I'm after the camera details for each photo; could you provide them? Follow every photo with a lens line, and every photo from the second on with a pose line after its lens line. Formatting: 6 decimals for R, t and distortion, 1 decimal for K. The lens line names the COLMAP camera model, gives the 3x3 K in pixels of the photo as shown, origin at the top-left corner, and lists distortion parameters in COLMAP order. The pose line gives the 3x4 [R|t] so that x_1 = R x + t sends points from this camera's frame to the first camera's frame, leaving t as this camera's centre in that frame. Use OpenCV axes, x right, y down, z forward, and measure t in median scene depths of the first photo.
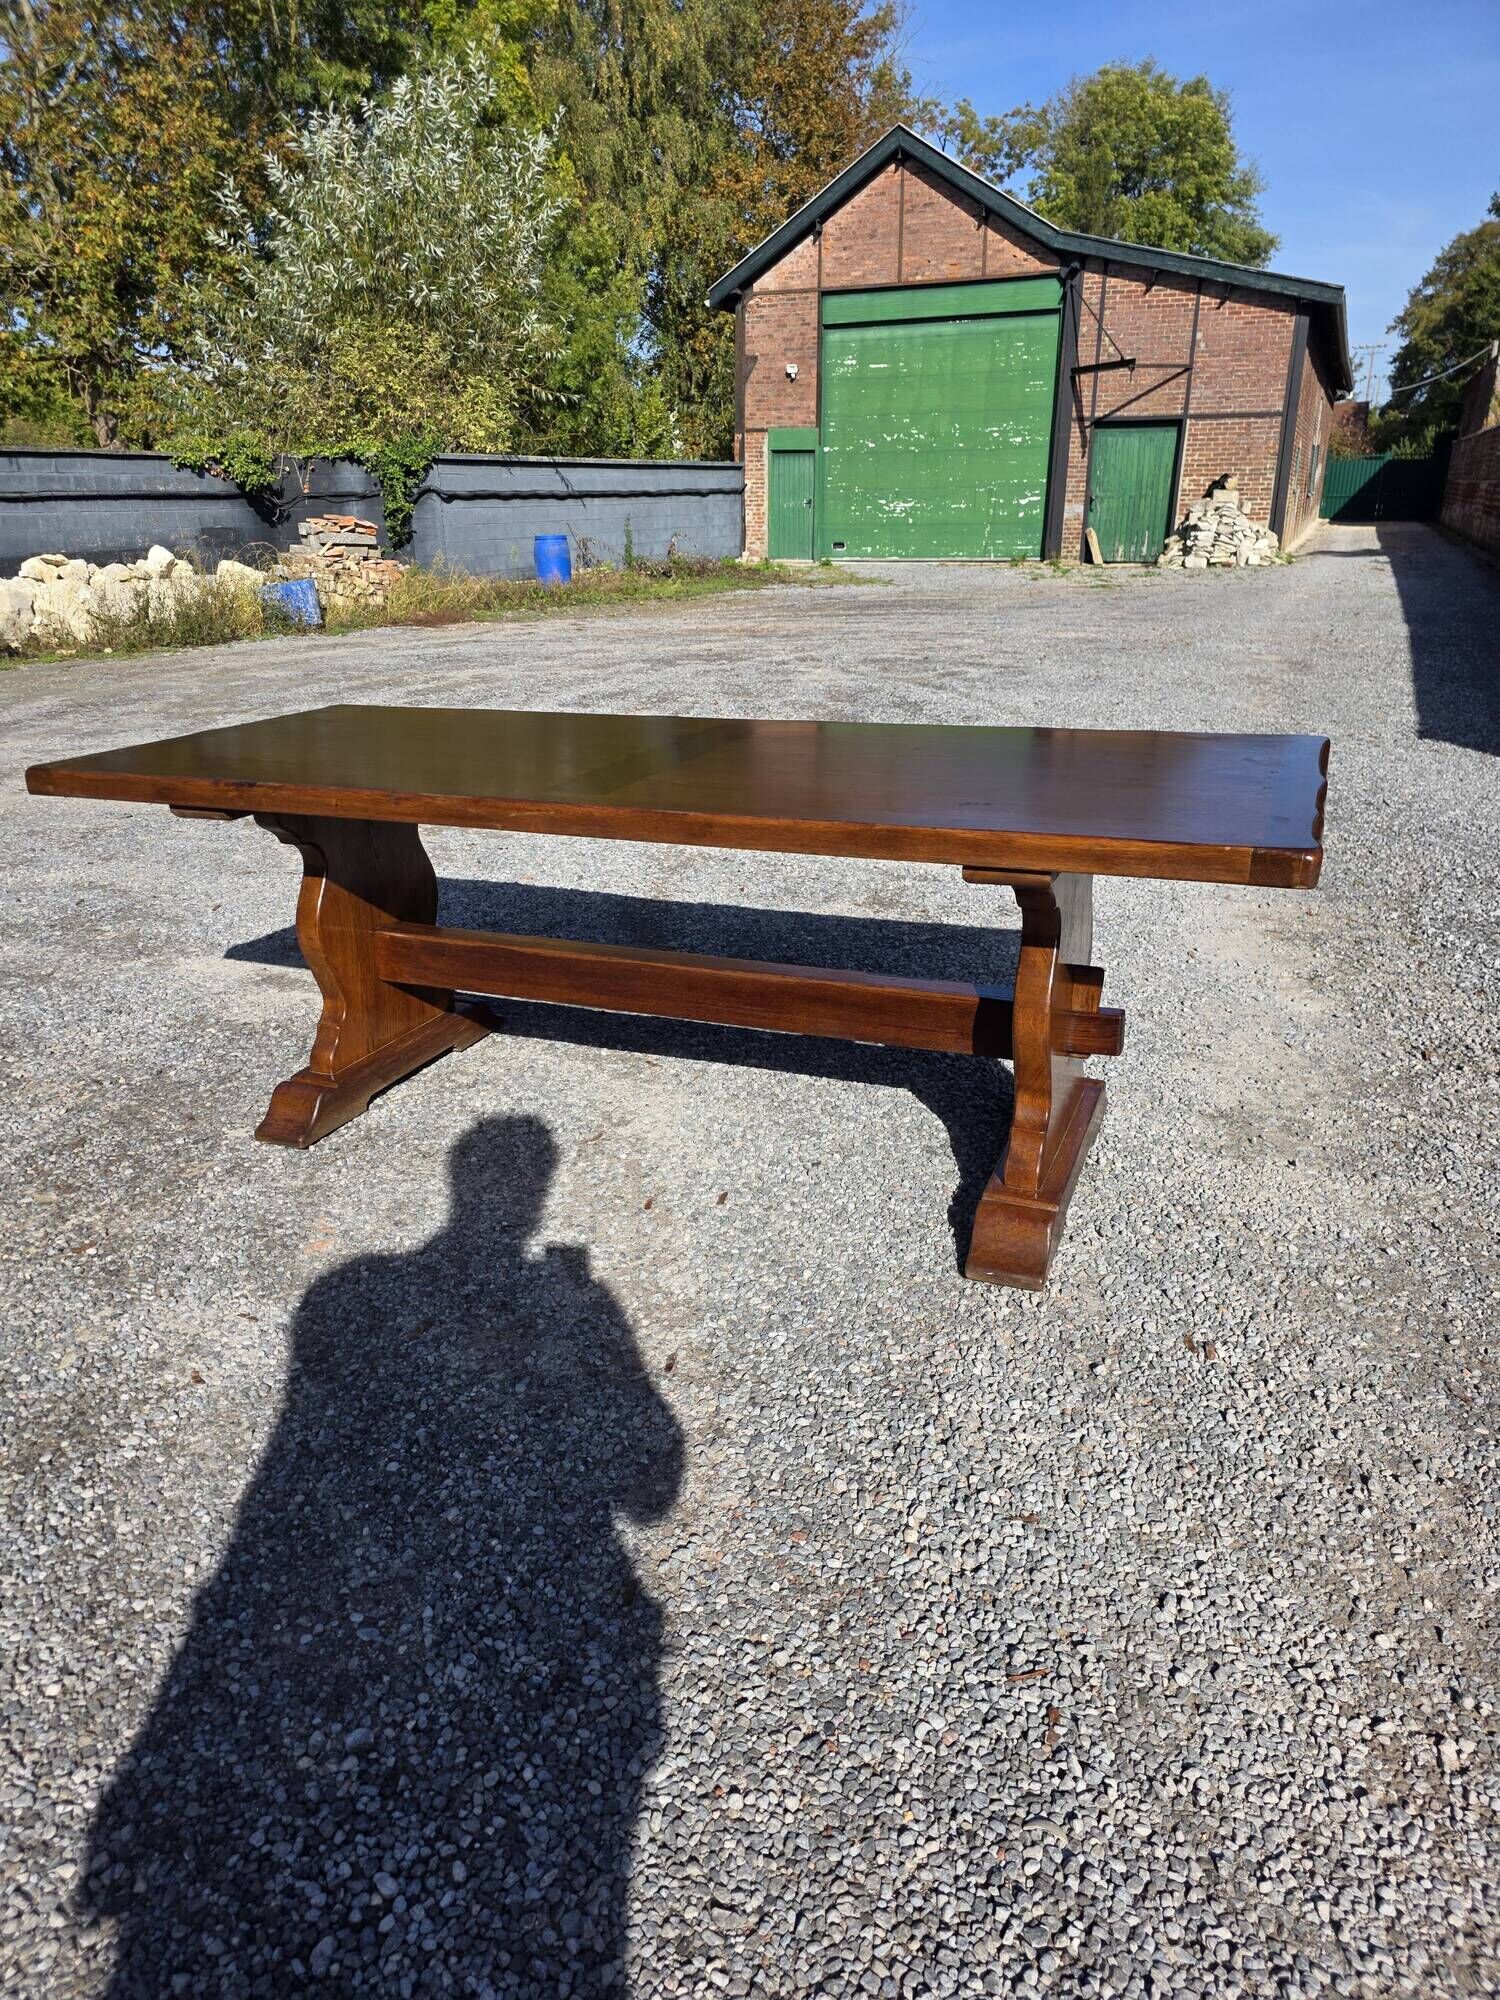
lens RADIAL K [[1342.5, 0, 723.8], [0, 1342.5, 1008.7], [0, 0, 1]] dist [0.061431, -0.066827]
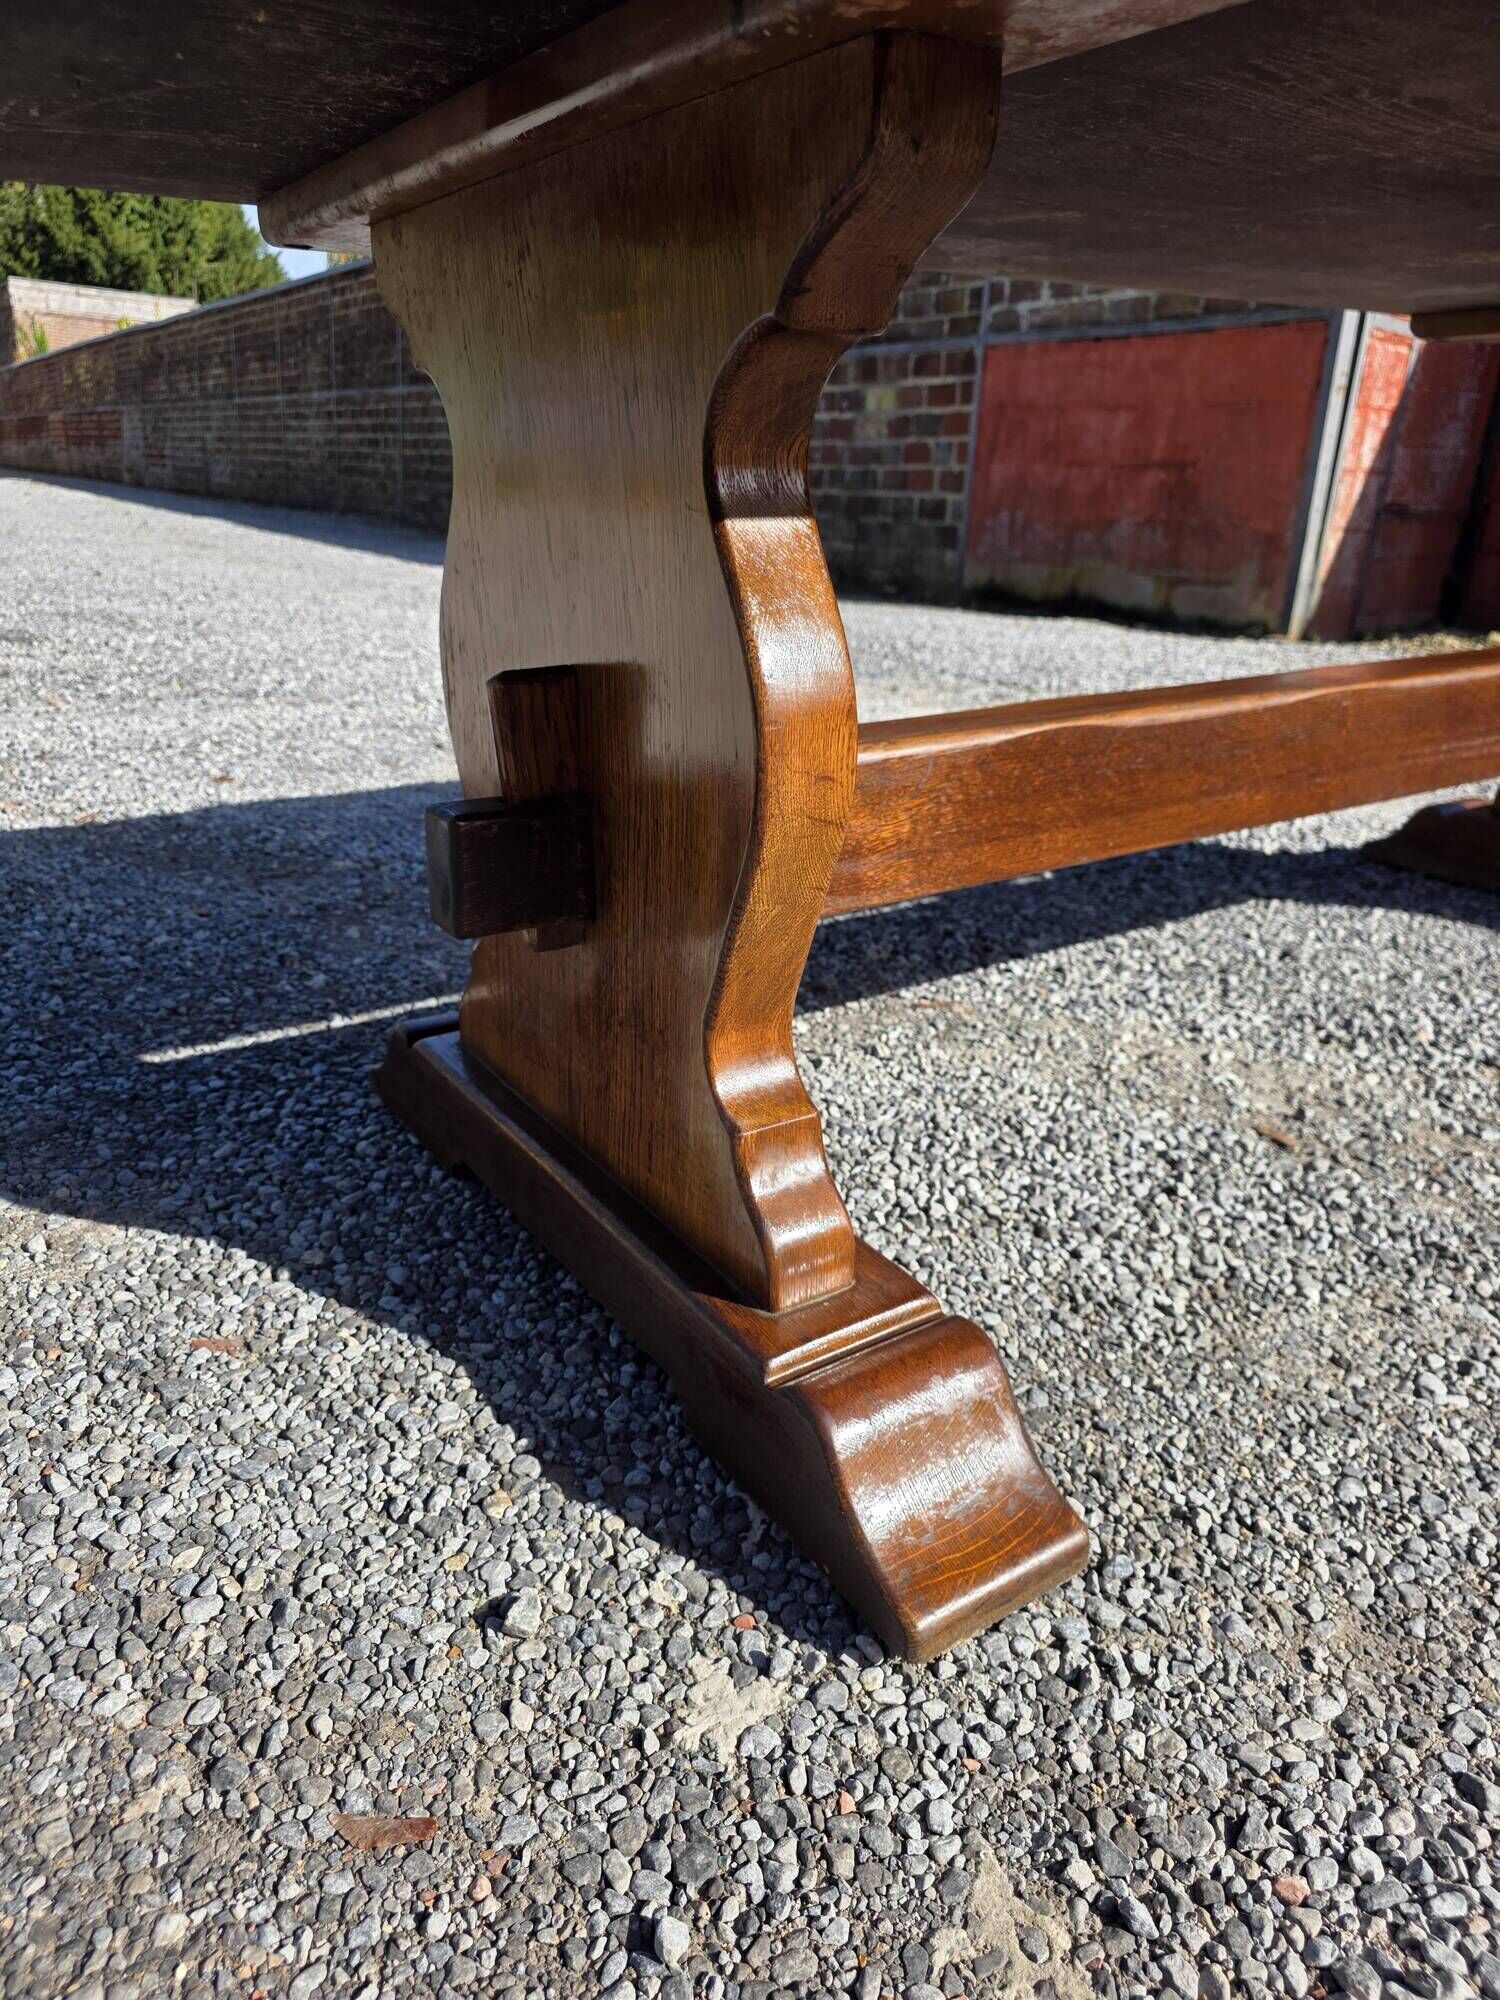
lens RADIAL K [[1355.5, 0, 726.8], [0, 1355.5, 995.3], [0, 0, 1]] dist [0.036616, -0.038103]
pose [[0.552513, -0.272751, 0.787615, -0.338711], [0.266289, 0.953184, 0.143285, -0.035024], [-0.789823, 0.130566, 0.599277, 0.572991]]
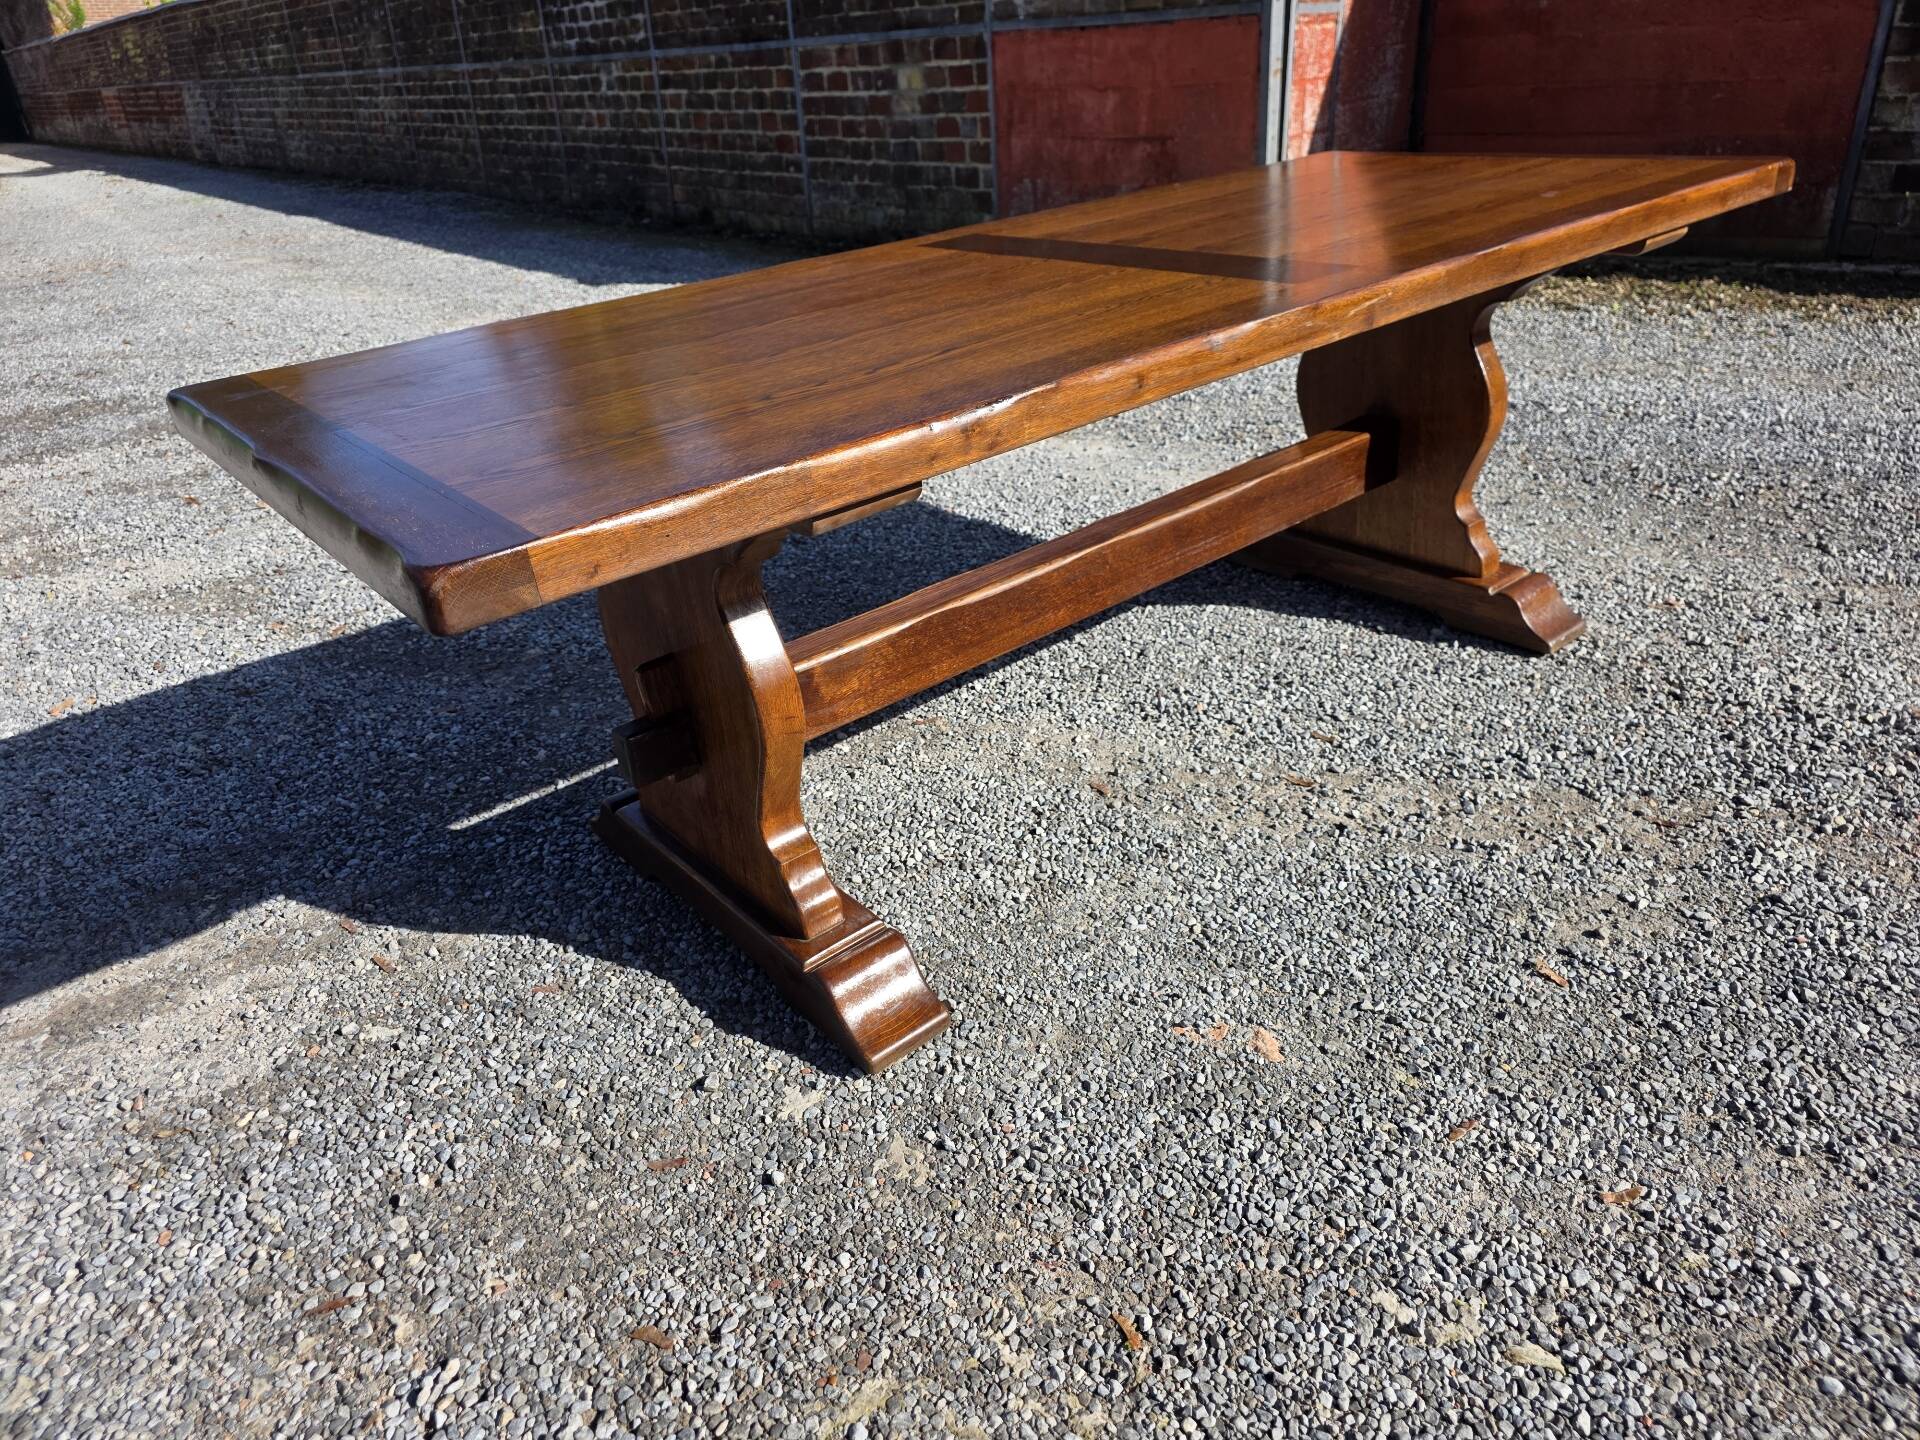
lens RADIAL K [[1288.3, 0, 968.4], [0, 1288.3, 711.3], [0, 0, 1]] dist [0.045310, -0.037458]
pose [[0.452700, -0.426512, 0.783039, -0.450592], [0.374916, 0.887826, 0.266837, -0.109610], [-0.809012, 0.172777, 0.561825, 0.420141]]
